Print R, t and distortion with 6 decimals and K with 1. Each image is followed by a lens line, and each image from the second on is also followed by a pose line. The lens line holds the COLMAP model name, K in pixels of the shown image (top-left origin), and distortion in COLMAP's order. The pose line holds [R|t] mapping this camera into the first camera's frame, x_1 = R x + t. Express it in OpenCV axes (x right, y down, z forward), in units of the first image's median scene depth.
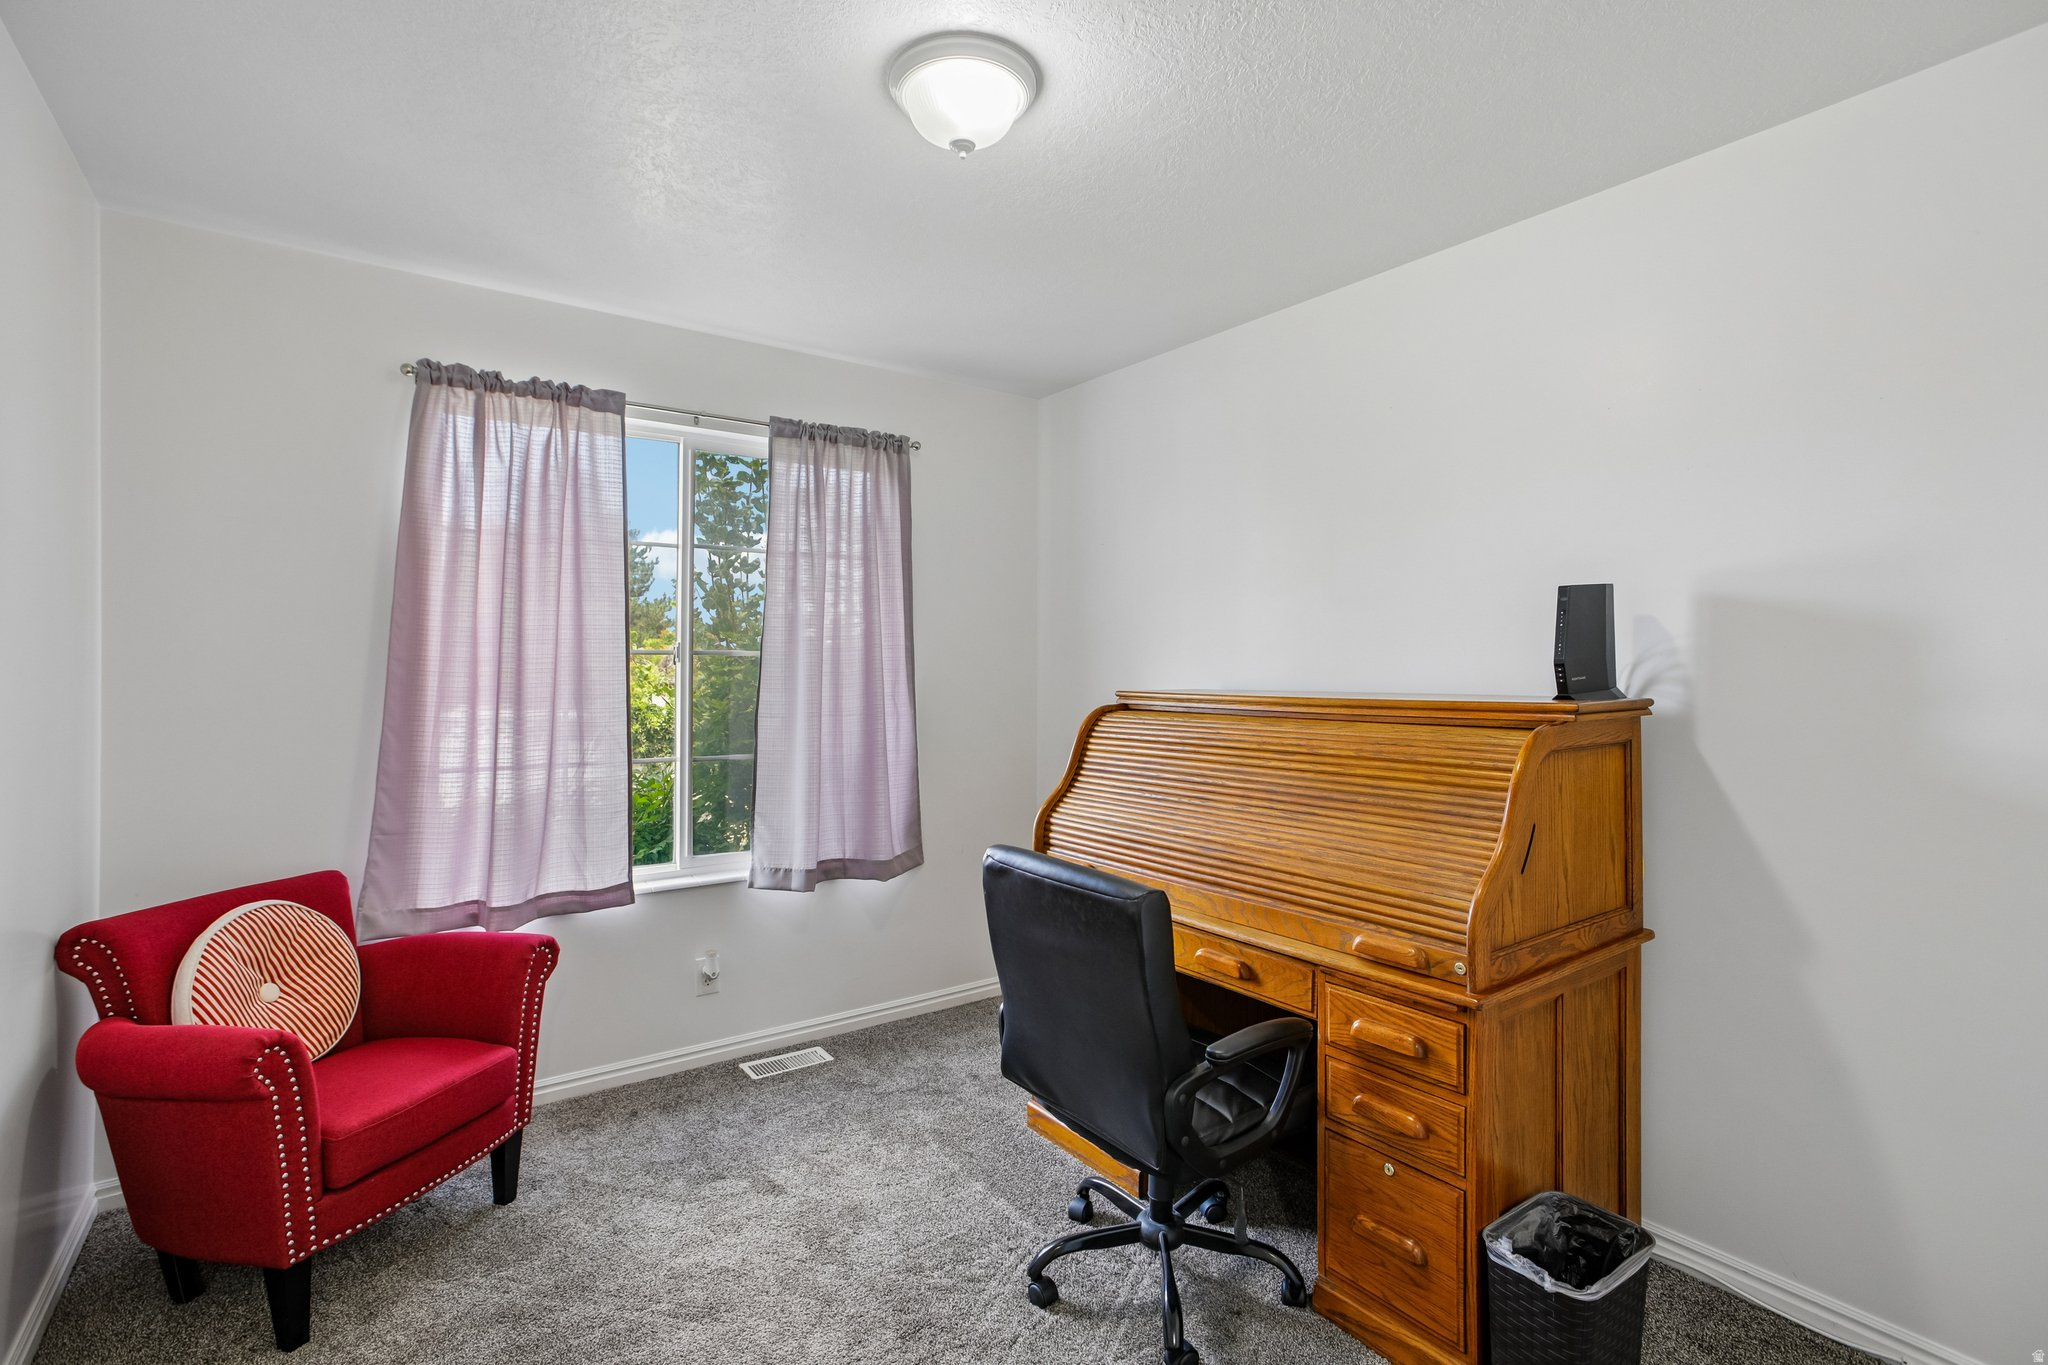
lens RADIAL K [[967.3, 0, 1019.4], [0, 967.3, 686.8], [0, 0, 1]] dist [-0.046259, 0.021182]
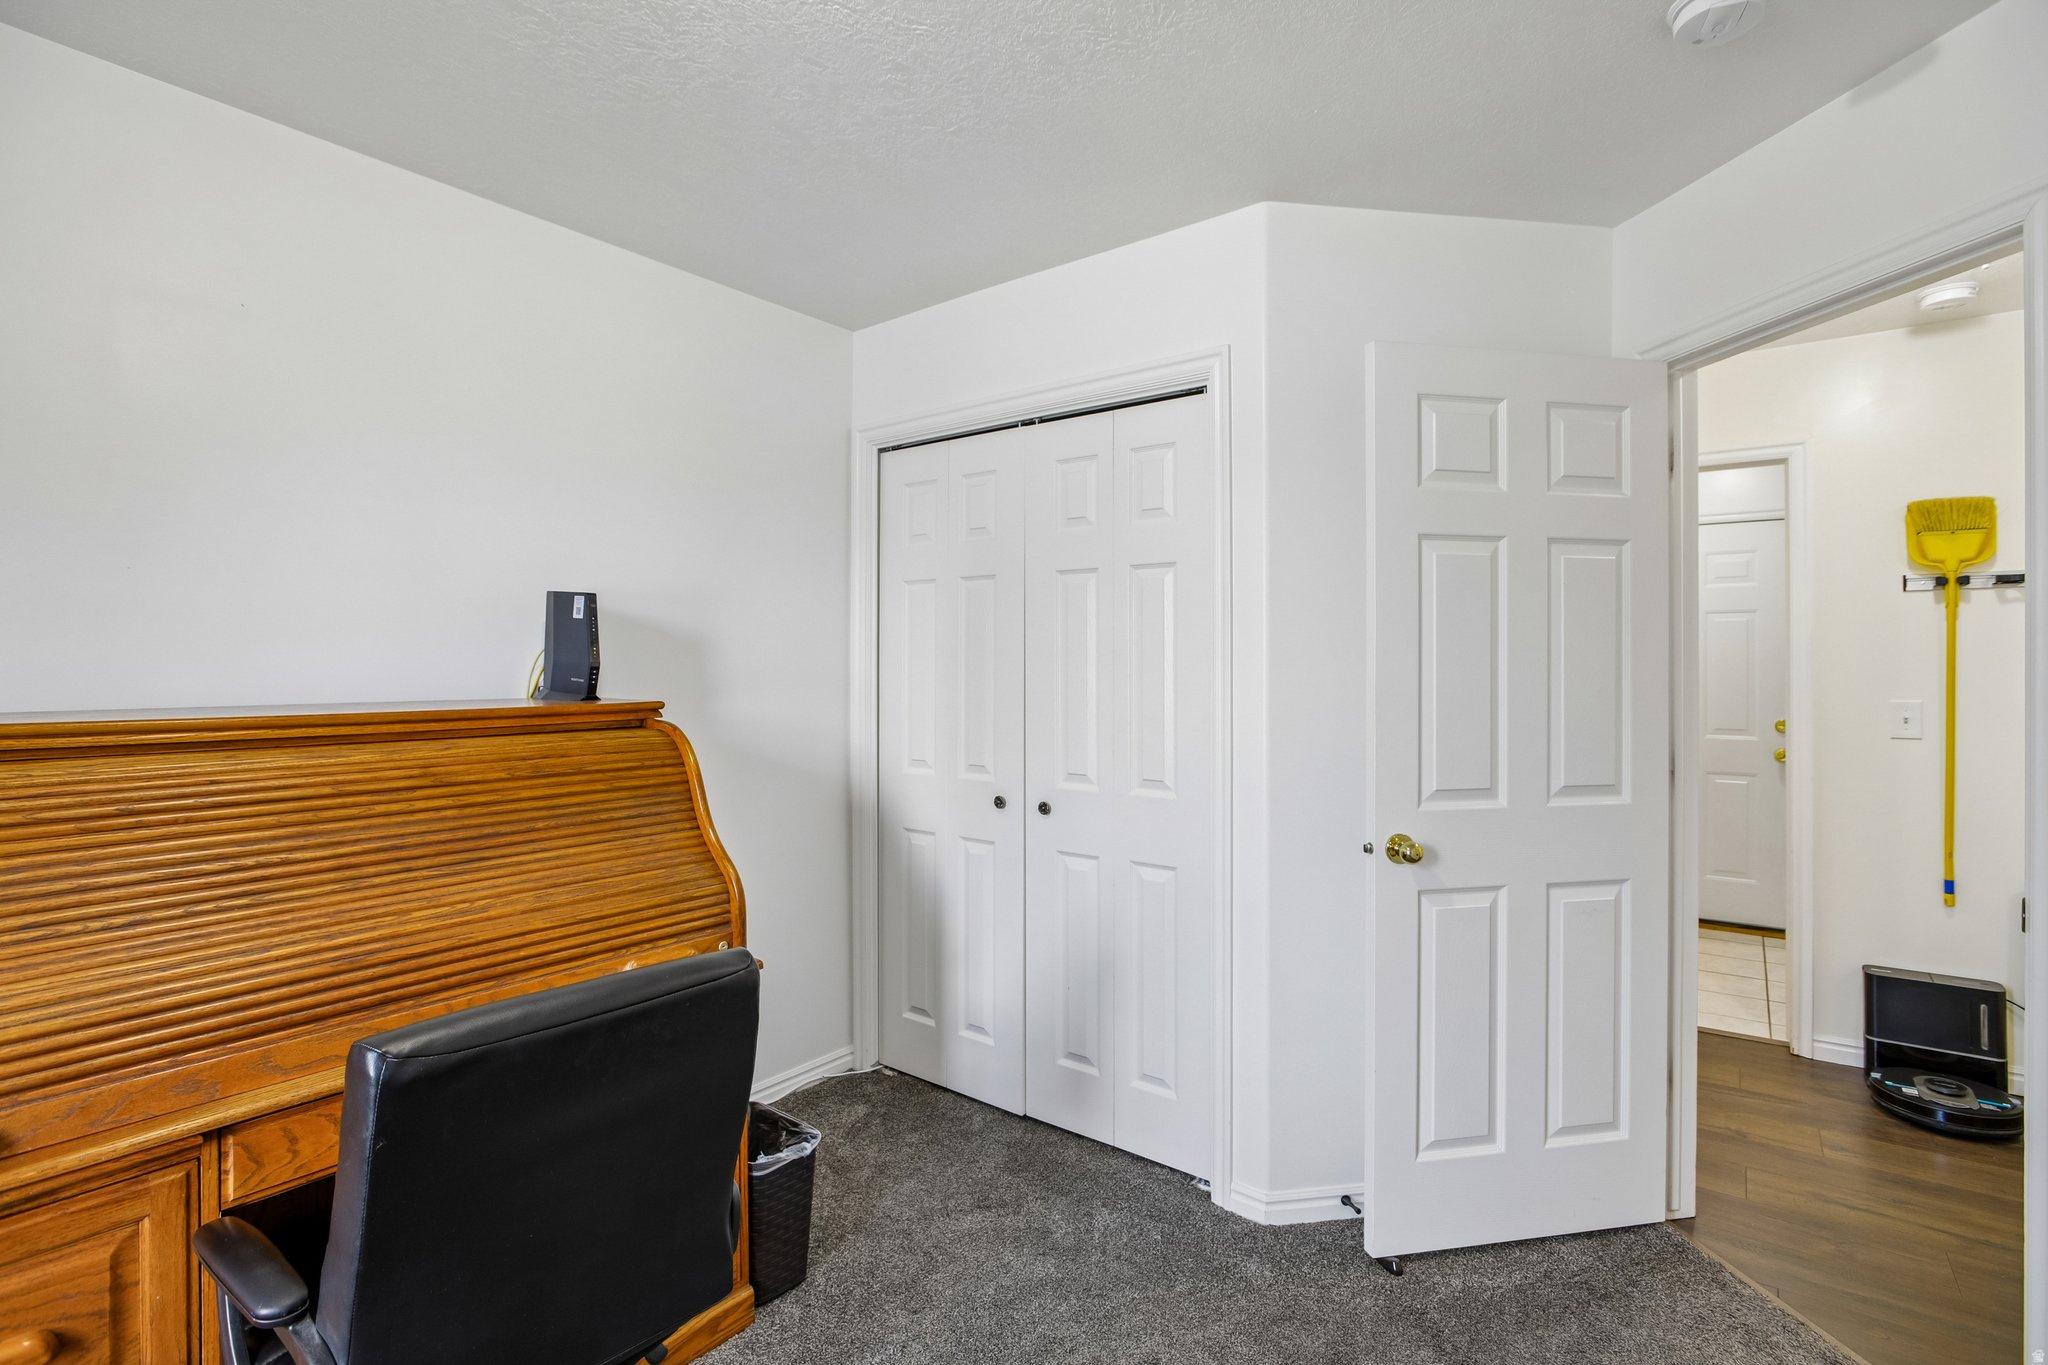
lens RADIAL K [[967.3, 0, 1019.4], [0, 967.3, 686.8], [0, 0, 1]] dist [-0.046259, 0.021182]
pose [[-0.314917, -0.001788, 0.949118, -0.591962], [0.022091, 0.999714, 0.009213, -0.003424], [-0.948862, 0.023868, -0.314787, 0.882065]]
